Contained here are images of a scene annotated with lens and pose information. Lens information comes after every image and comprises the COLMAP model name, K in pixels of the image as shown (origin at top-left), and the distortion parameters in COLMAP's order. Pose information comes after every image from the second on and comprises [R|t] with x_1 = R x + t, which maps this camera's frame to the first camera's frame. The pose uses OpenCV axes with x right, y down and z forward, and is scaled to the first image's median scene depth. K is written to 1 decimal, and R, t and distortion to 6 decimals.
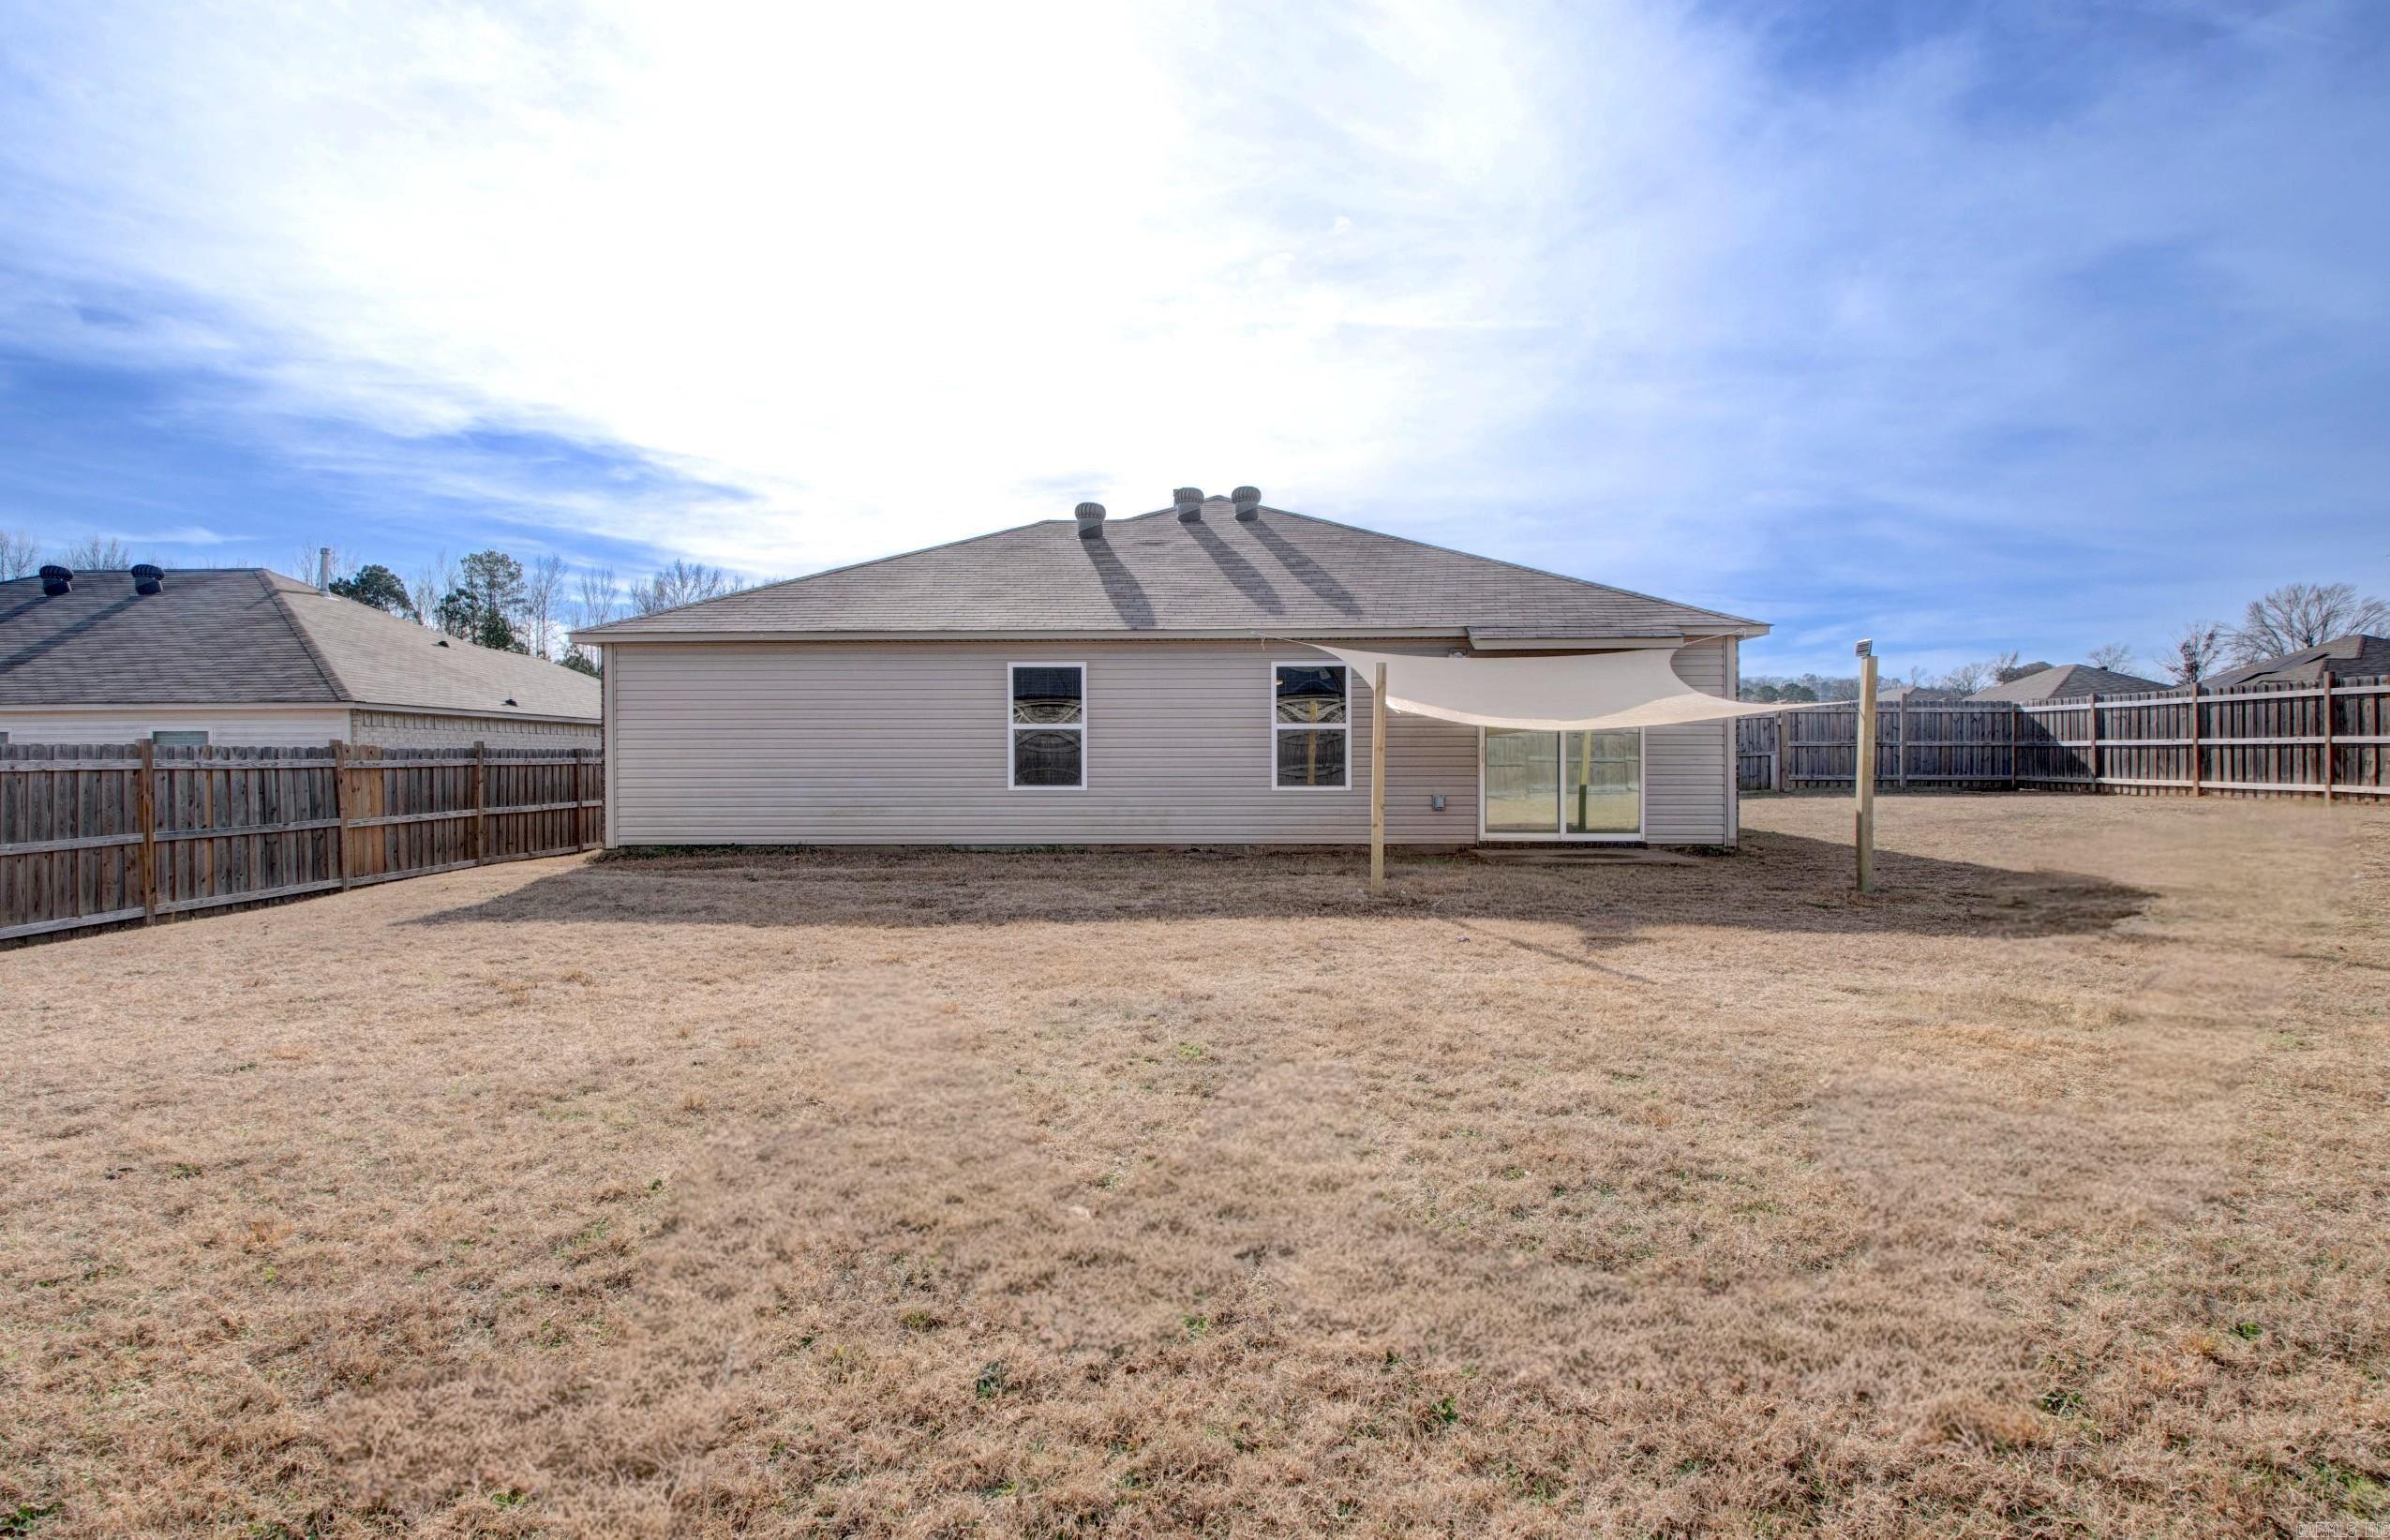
lens RADIAL K [[1120.4, 0, 1187.9], [0, 1120.4, 764.9], [0, 0, 1]] dist [0.021429, -0.032728]
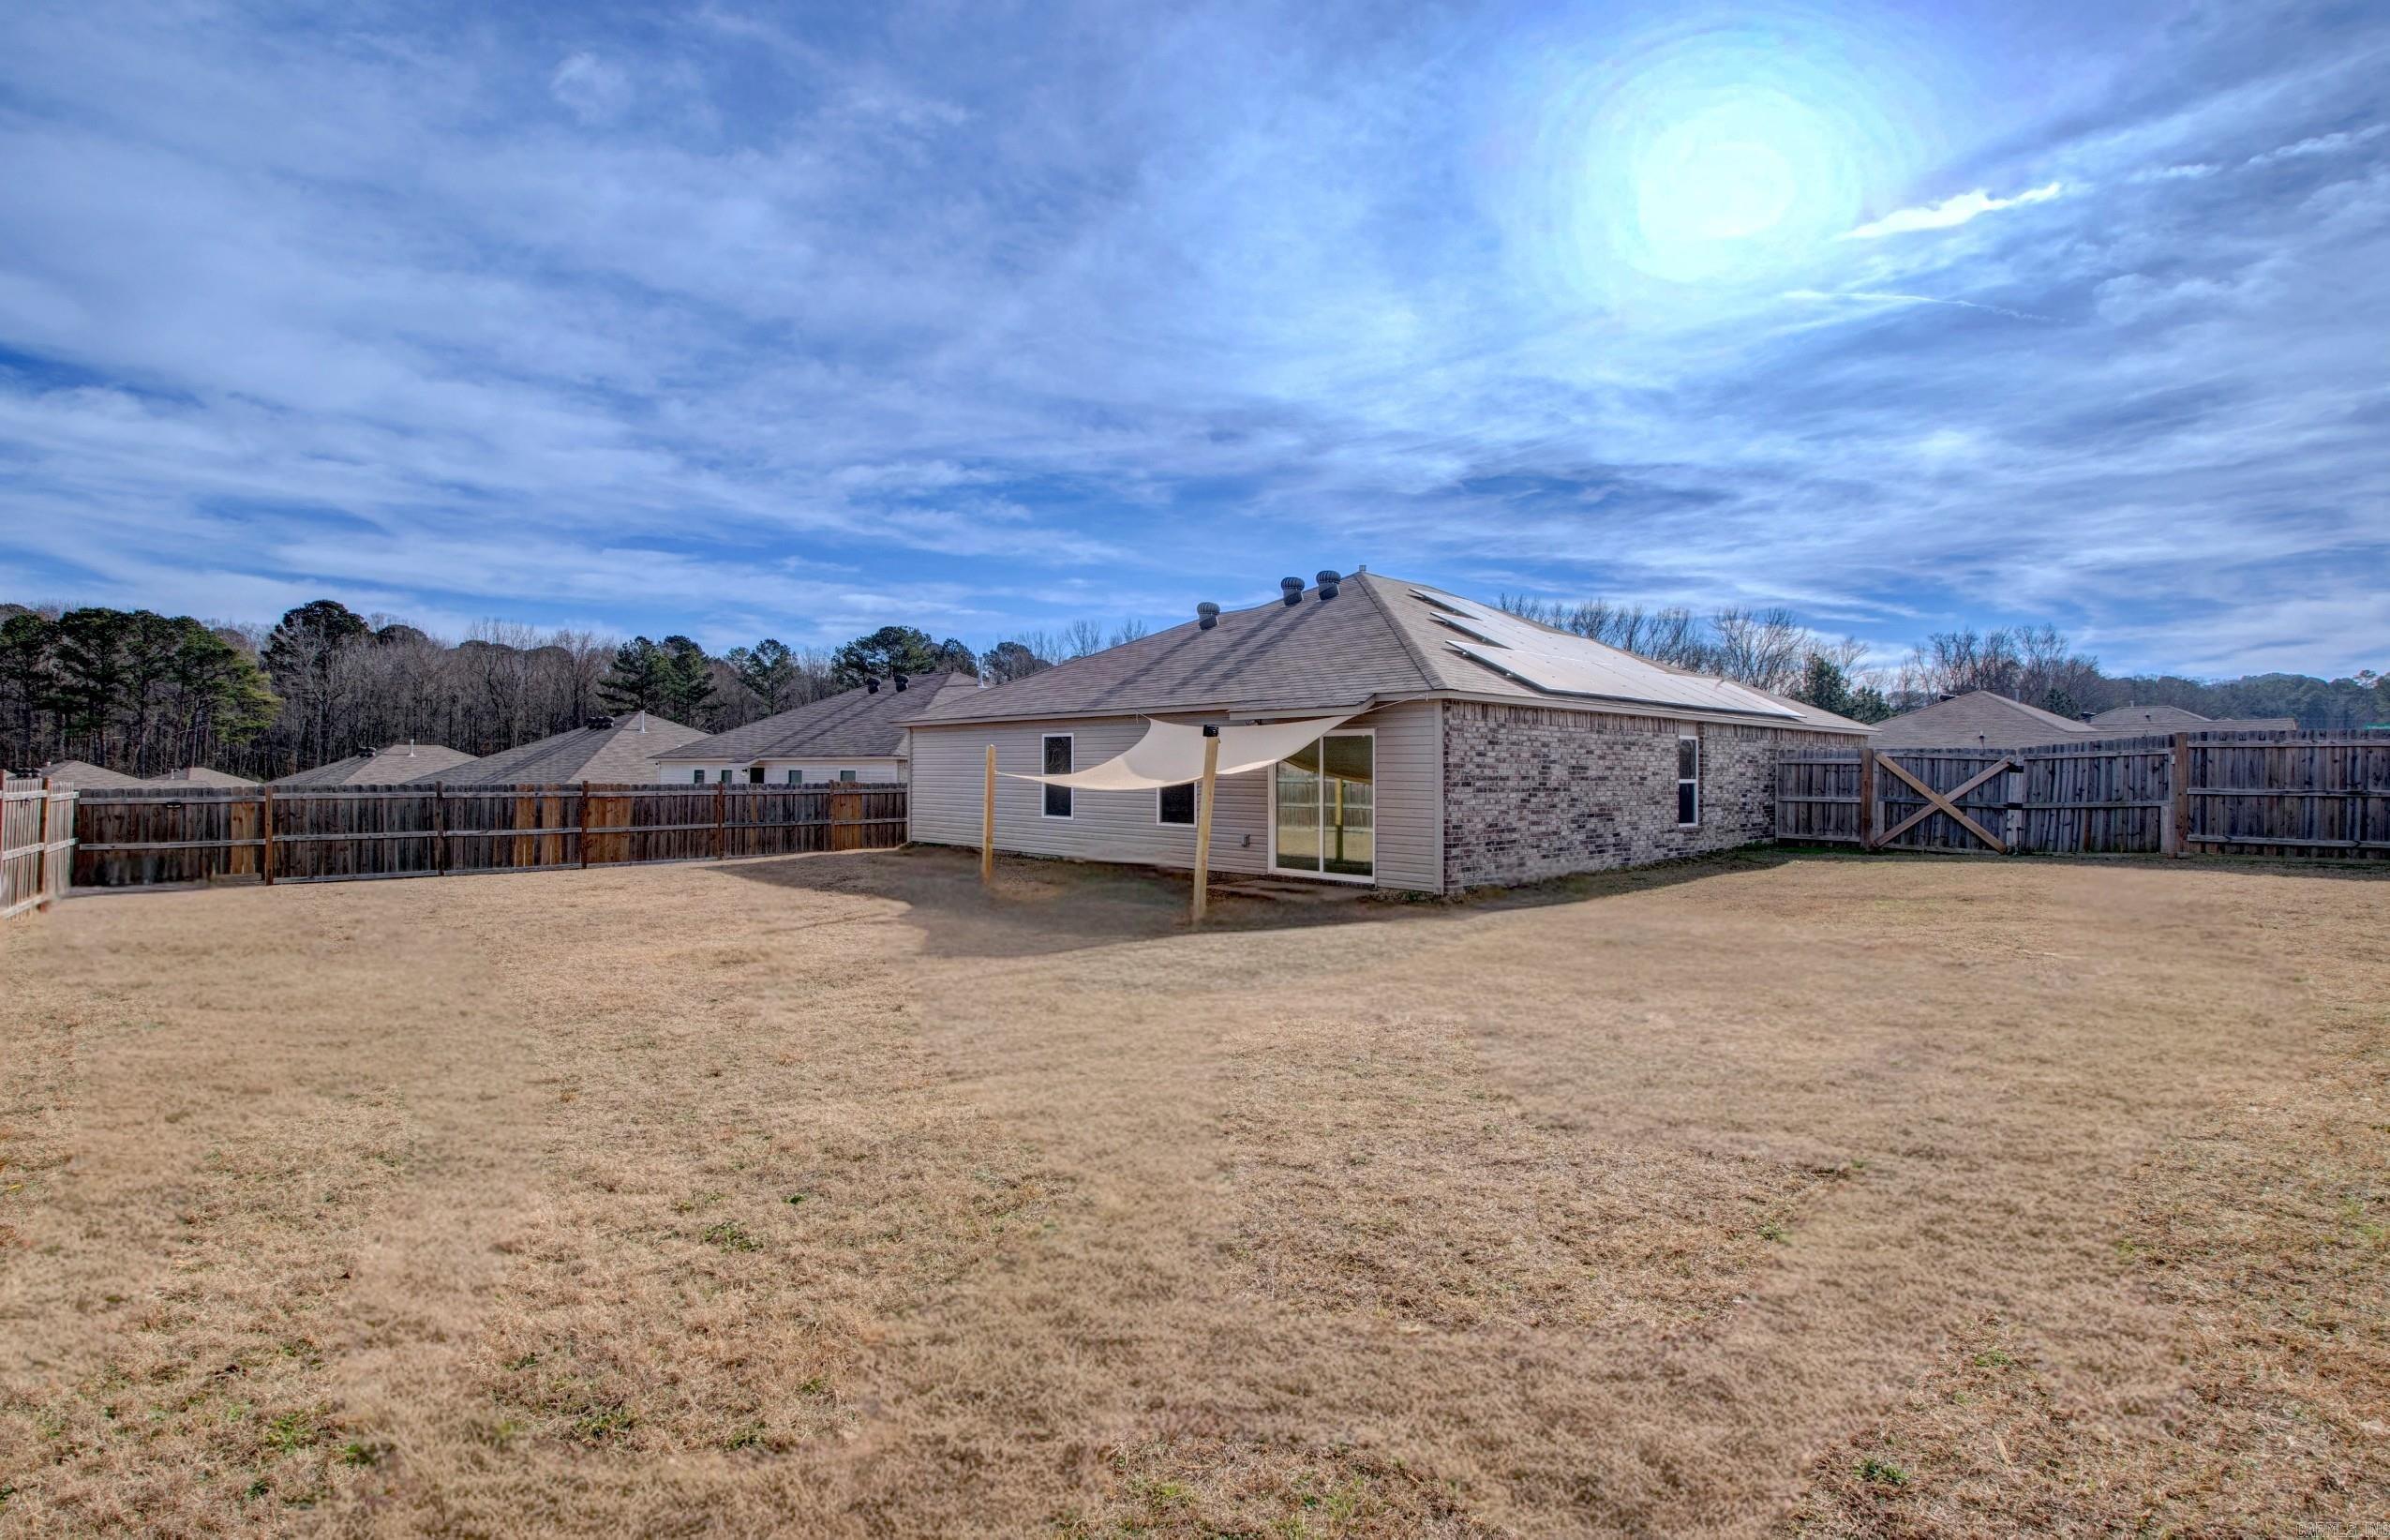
lens RADIAL K [[1179.0, 0, 1142.4], [0, 1179.0, 772.1], [0, 0, 1]] dist [0.002338, -0.022965]
pose [[0.669698, 0.004475, -0.742620, 1.076887], [-0.013403, 0.999892, -0.006062, -0.029523], [0.742513, 0.014013, 0.669685, 0.067147]]
